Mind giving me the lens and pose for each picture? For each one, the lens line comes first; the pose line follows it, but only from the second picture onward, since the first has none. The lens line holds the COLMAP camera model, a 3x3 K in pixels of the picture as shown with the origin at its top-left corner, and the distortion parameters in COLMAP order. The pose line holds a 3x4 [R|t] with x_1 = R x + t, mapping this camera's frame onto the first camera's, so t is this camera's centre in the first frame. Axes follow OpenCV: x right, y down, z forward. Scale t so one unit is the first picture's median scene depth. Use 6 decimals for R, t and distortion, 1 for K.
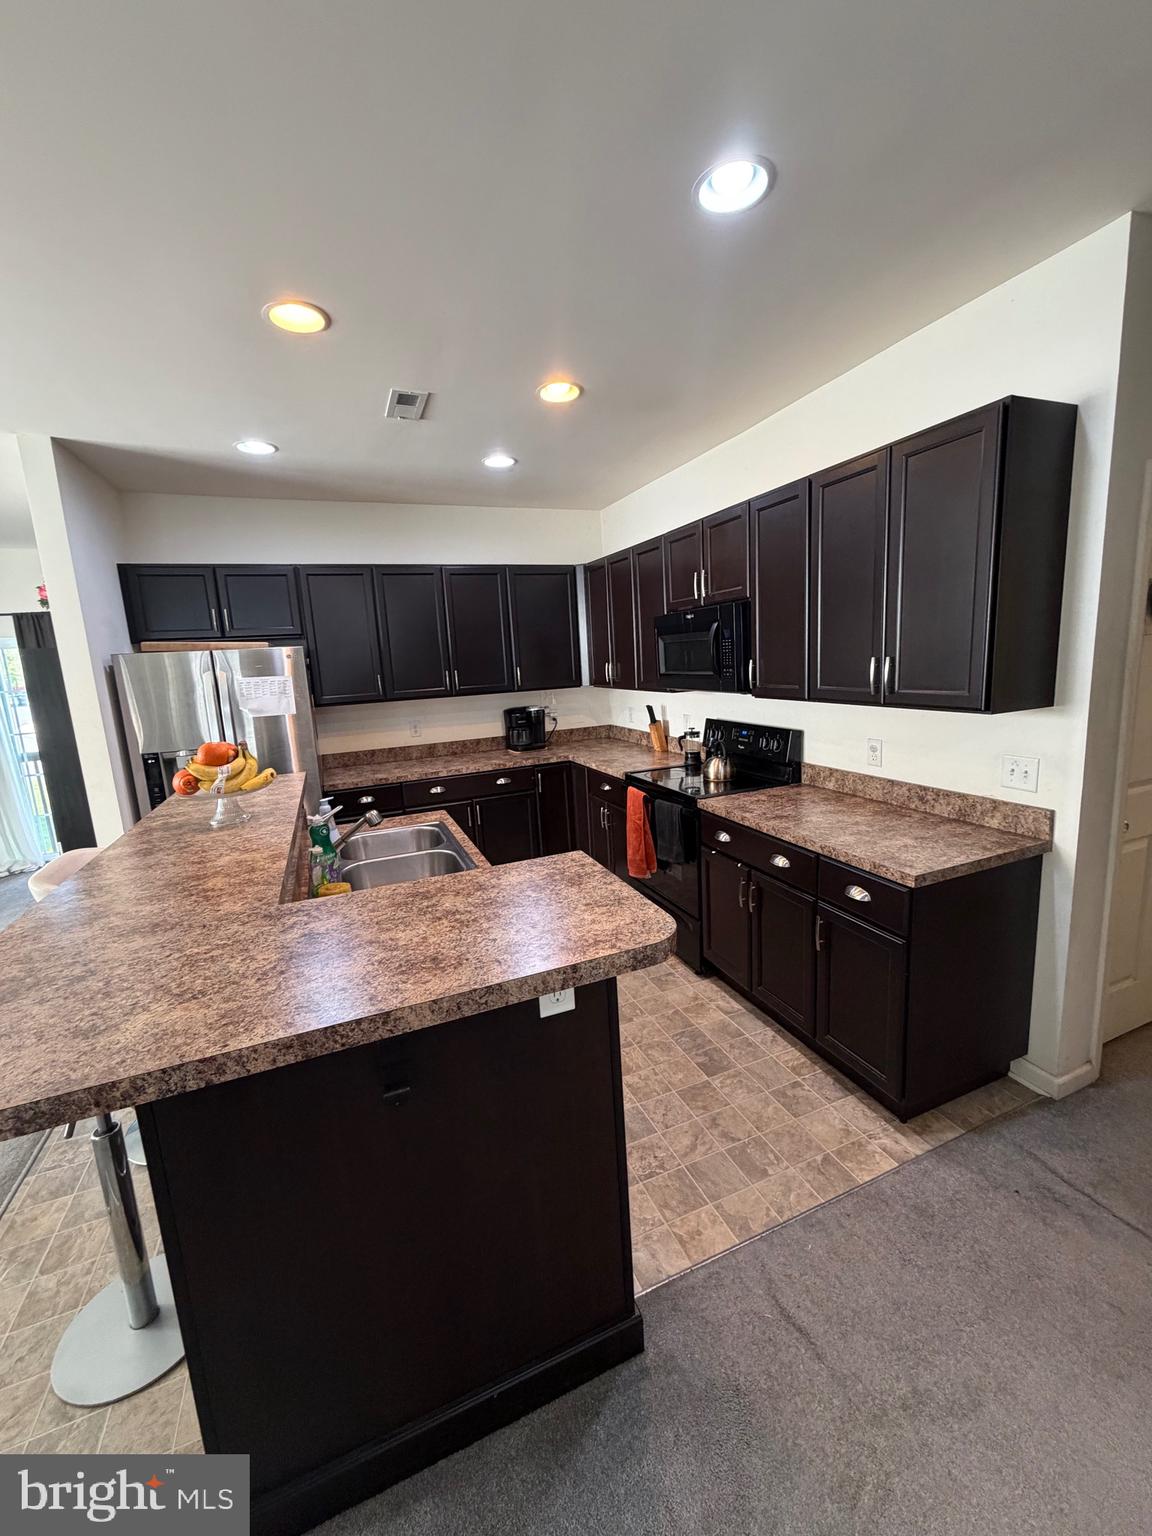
lens RADIAL K [[612.2, 0, 576.1], [0, 612.2, 761.4], [0, 0, 1]] dist [-0.001267, 0.000900]
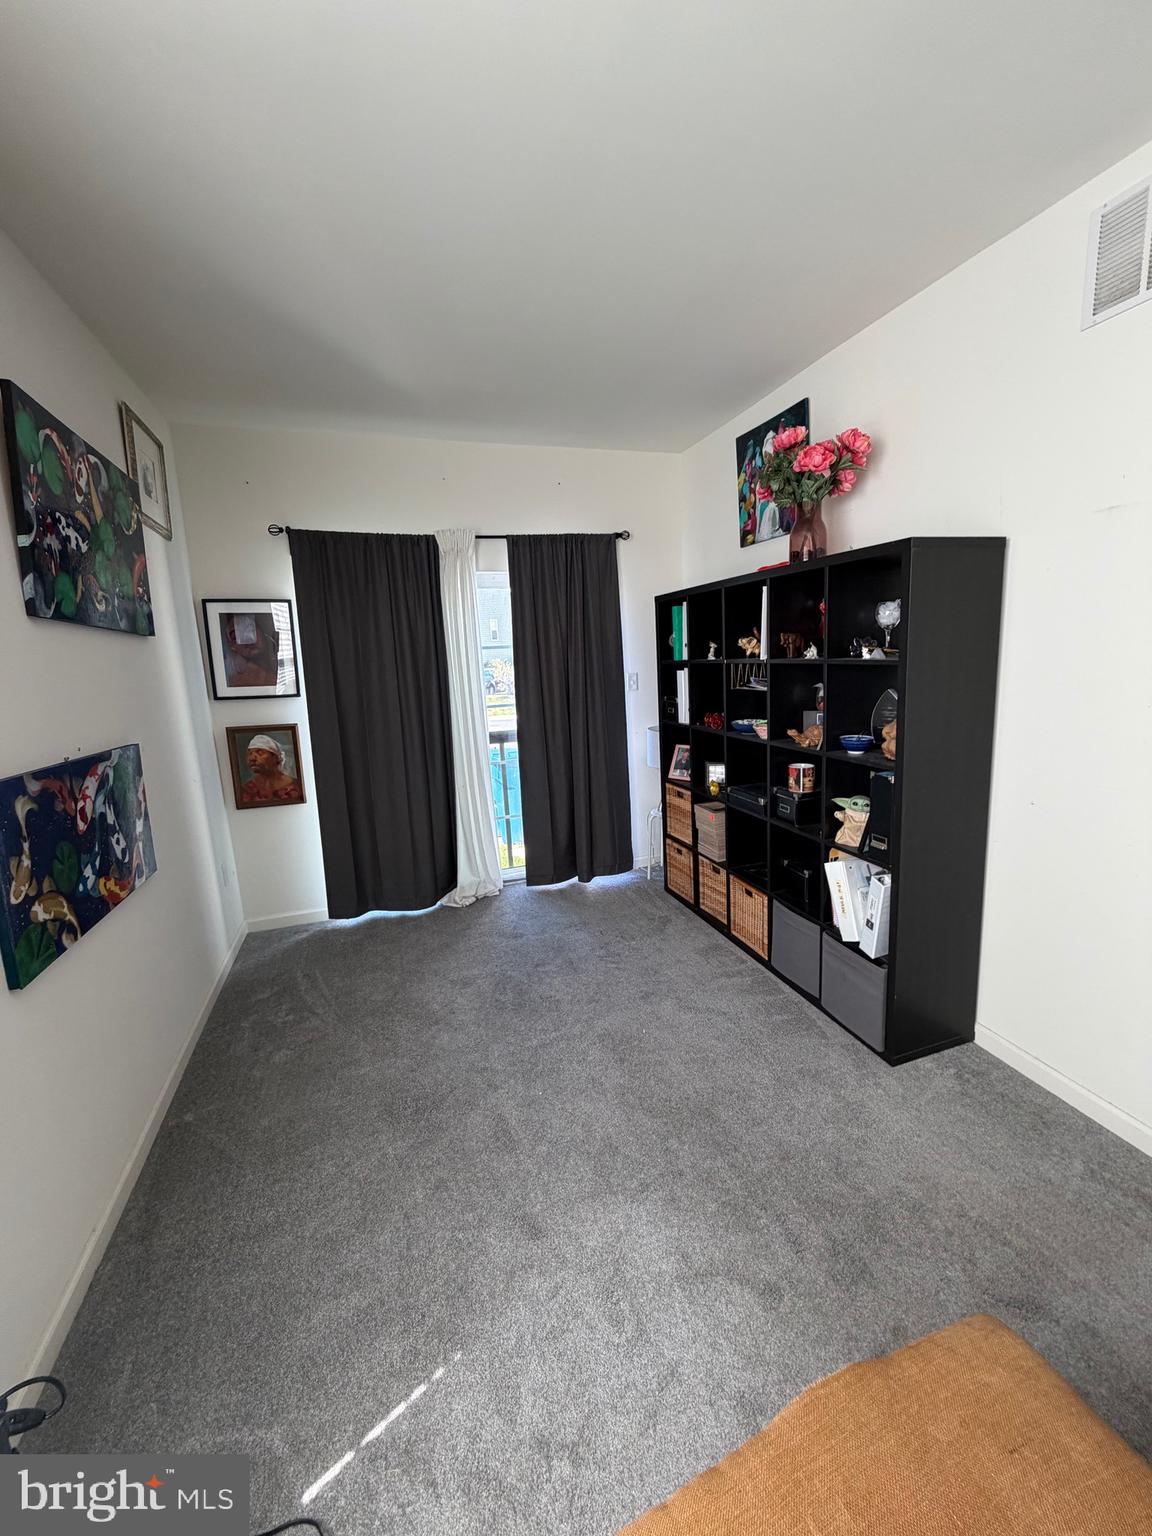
lens RADIAL K [[612.2, 0, 576.8], [0, 612.2, 759.6], [0, 0, 1]] dist [-0.001267, 0.000900]
pose [[0.997700, 0.018889, -0.065105, -1.075096], [-0.018560, 0.999812, 0.005651, 0.016902], [0.065199, -0.004430, 0.997862, 0.398863]]
